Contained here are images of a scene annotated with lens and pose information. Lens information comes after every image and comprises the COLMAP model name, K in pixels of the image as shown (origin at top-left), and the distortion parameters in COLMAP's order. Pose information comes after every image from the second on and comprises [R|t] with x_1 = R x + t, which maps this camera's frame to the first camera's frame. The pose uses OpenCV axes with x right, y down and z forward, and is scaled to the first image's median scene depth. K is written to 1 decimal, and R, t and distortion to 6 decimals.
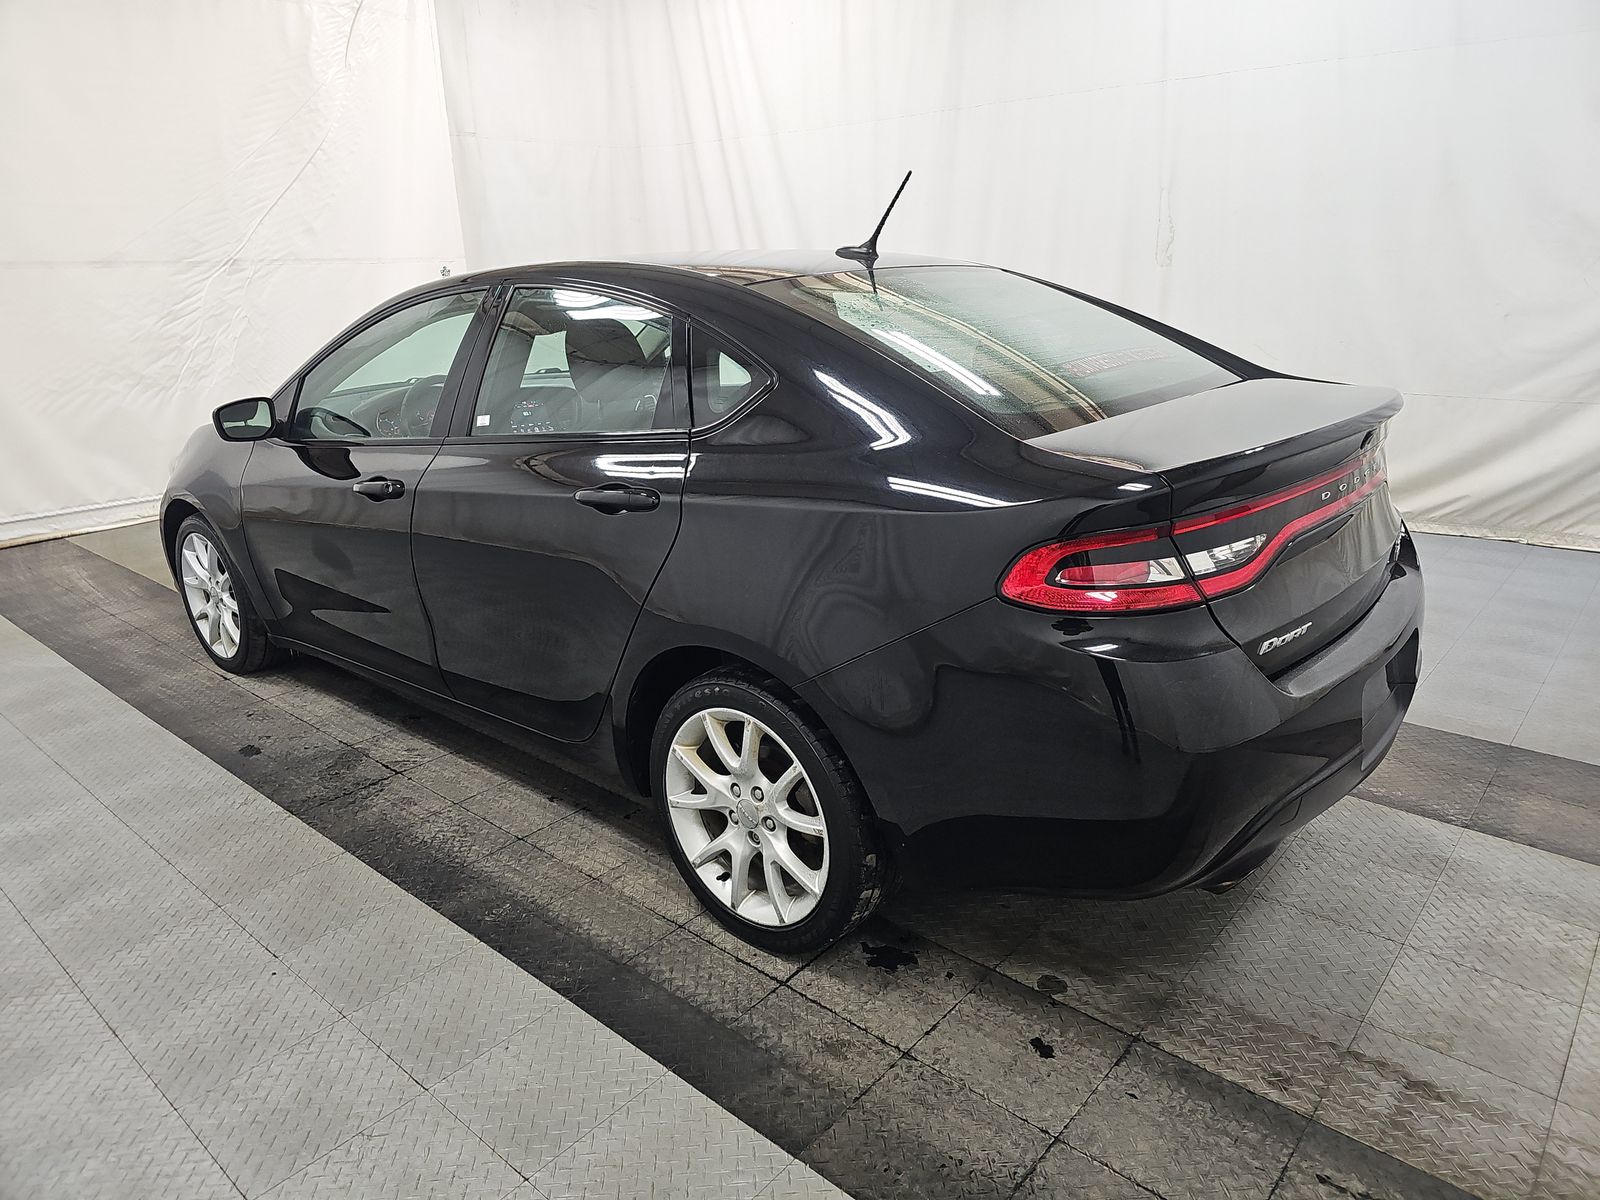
lens RADIAL K [[1092.1, 0, 834.9], [0, 1092.1, 567.1], [0, 0, 1]] dist [0.019530, -0.028931]
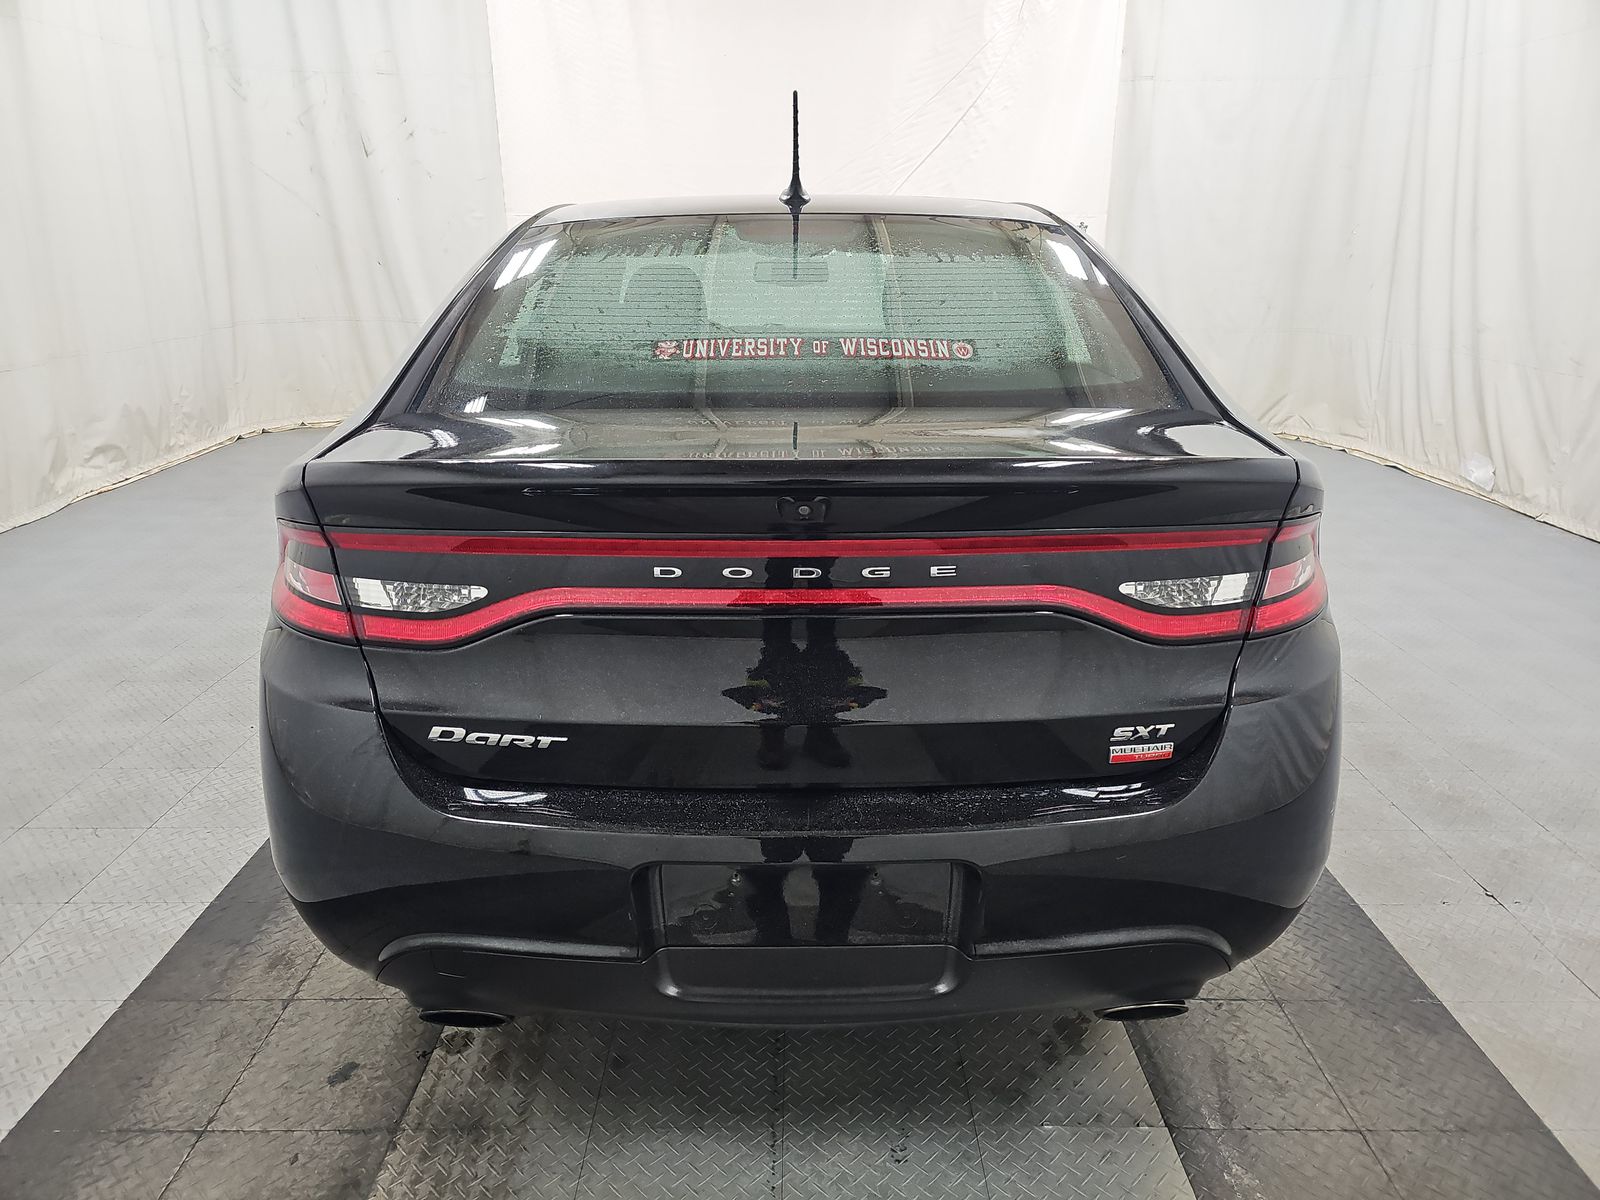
lens RADIAL K [[1092.1, 0, 793.8], [0, 1092.1, 603.4], [0, 0, 1]] dist [0.019530, -0.028931]
pose [[0.634966, 0.259859, -0.727524, 0.913039], [-0.213438, 0.964084, 0.158070, -0.154145], [0.742470, 0.054912, 0.667624, 0.590415]]
